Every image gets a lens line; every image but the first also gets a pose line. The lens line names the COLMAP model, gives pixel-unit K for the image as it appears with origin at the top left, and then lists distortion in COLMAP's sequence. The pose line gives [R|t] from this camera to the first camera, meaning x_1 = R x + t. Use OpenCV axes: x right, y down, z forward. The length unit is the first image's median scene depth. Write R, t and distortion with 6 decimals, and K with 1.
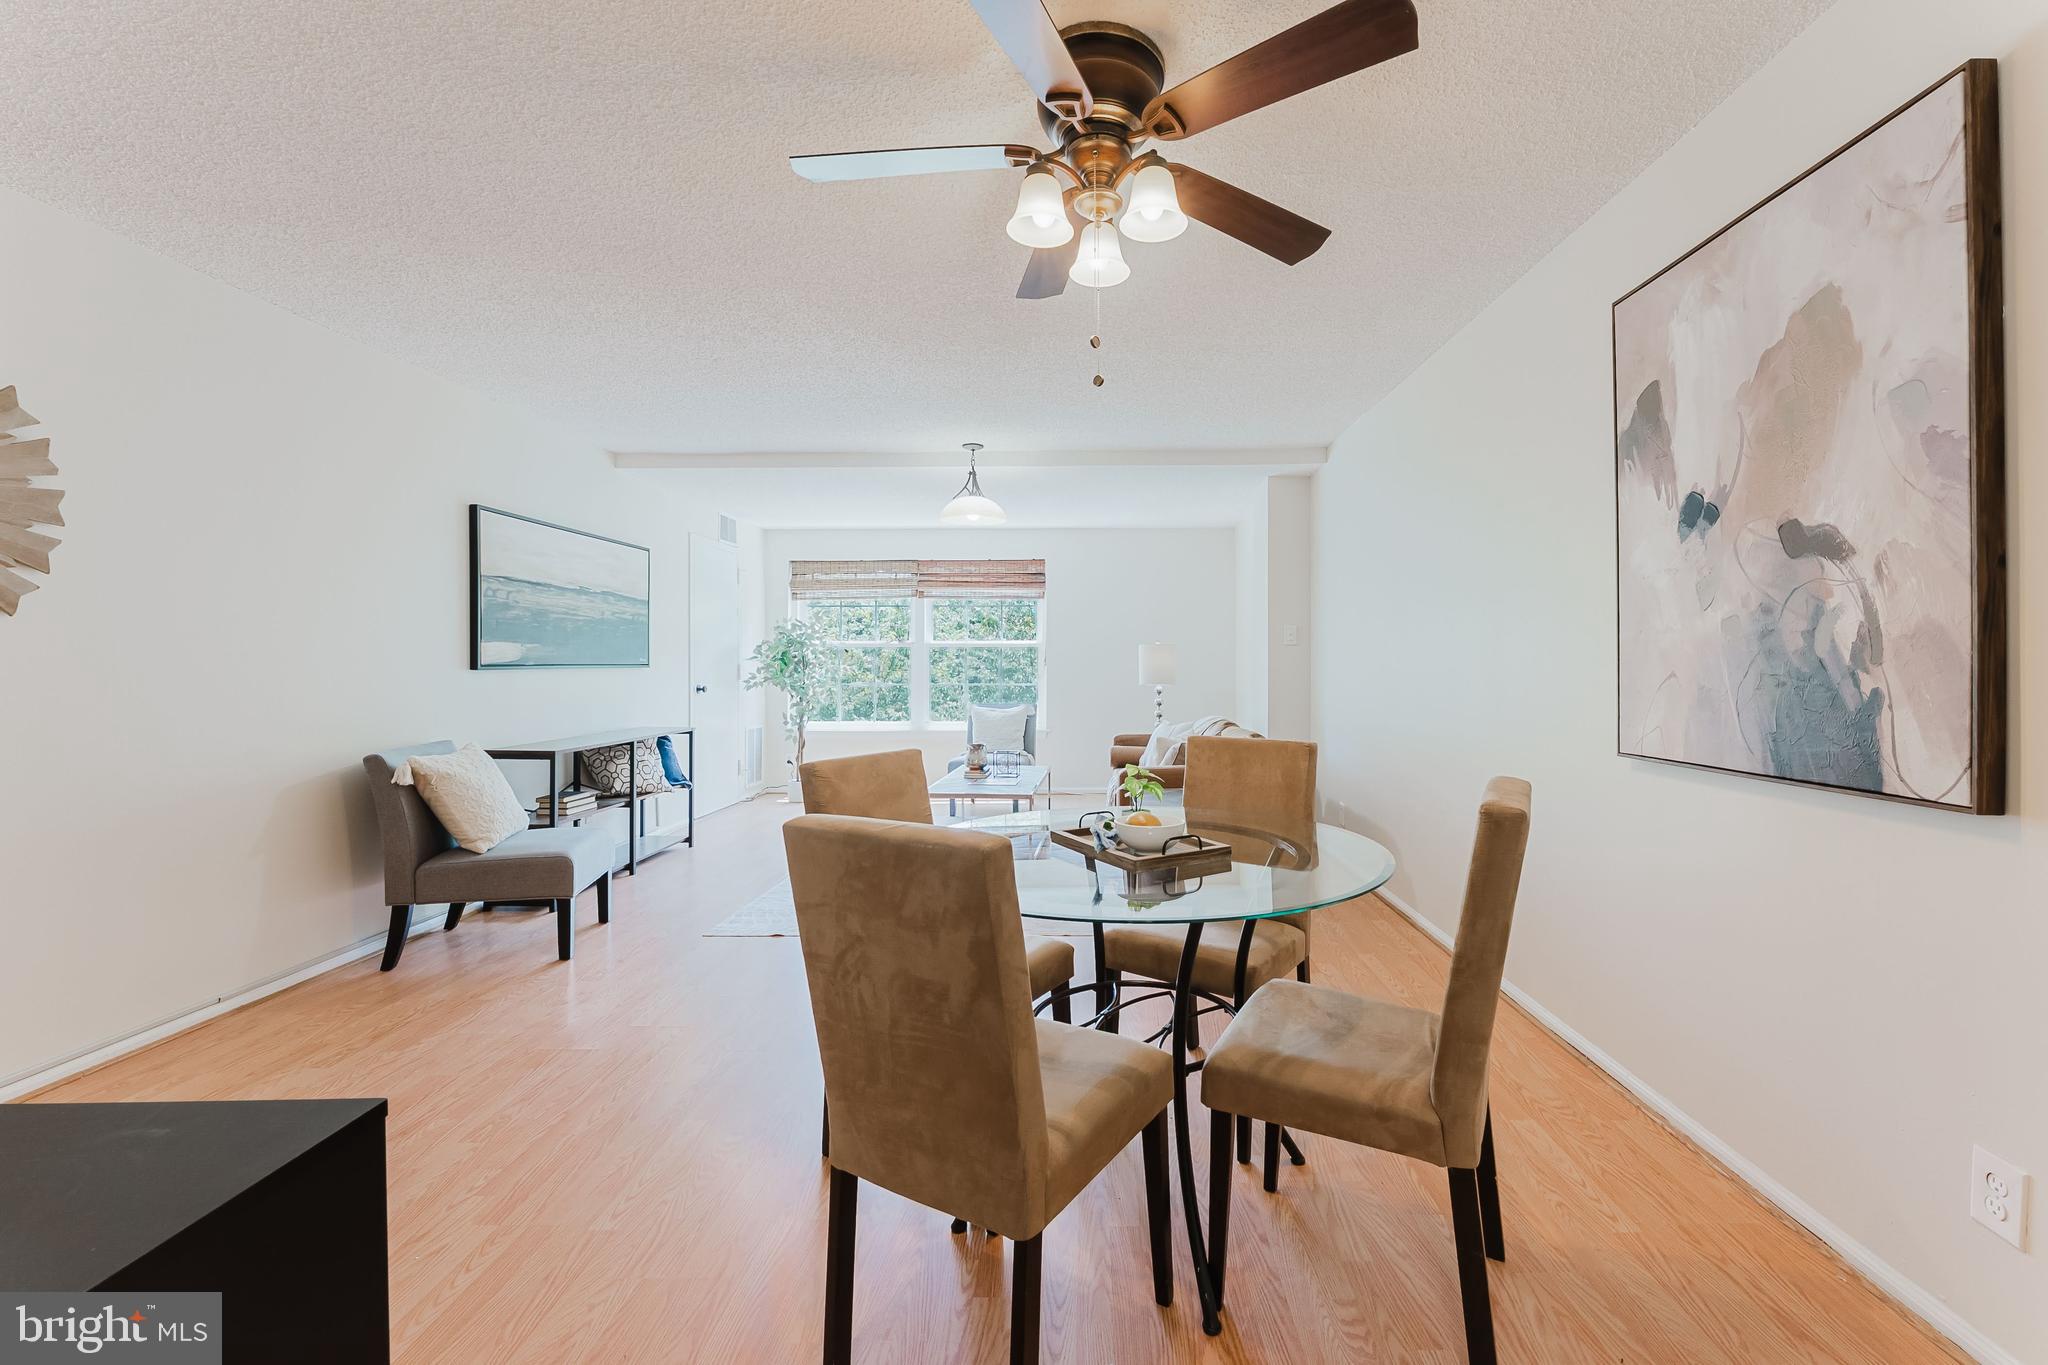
lens RADIAL K [[826.9, 0, 1085.9], [0, 826.9, 667.8], [0, 0, 1]] dist [0.004415, -0.000885]
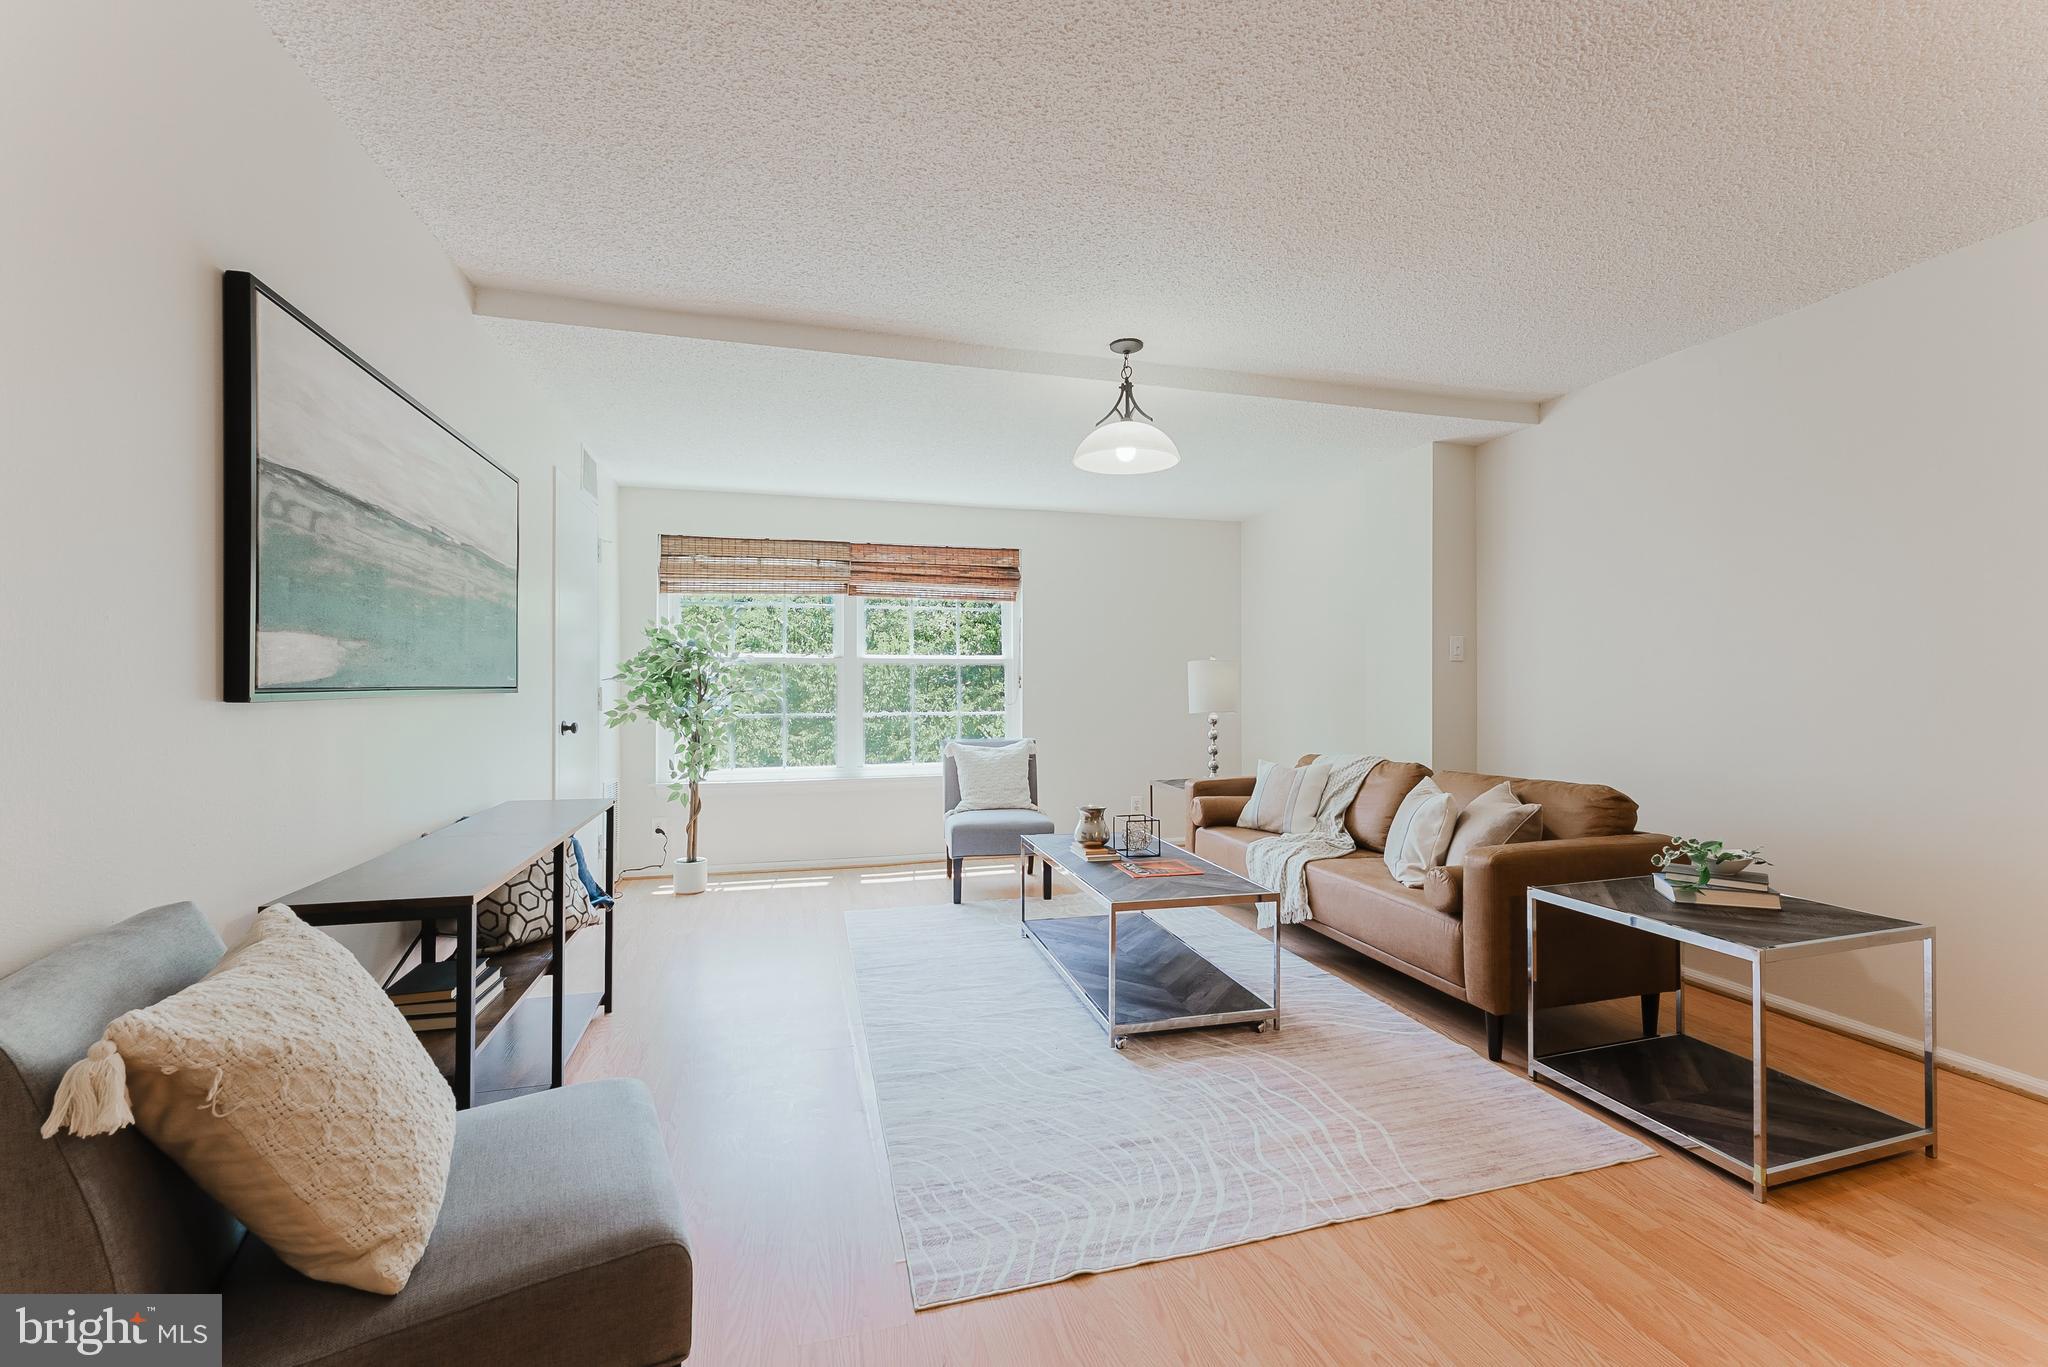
lens RADIAL K [[826.9, 0, 1024.0], [0, 826.9, 669.5], [0, 0, 1]] dist [0.004415, -0.000885]
pose [[0.960063, 0.005726, 0.279726, -0.729976], [0.001783, 0.999645, -0.026584, -0.002203], [-0.279779, 0.026021, 0.959712, 0.776531]]
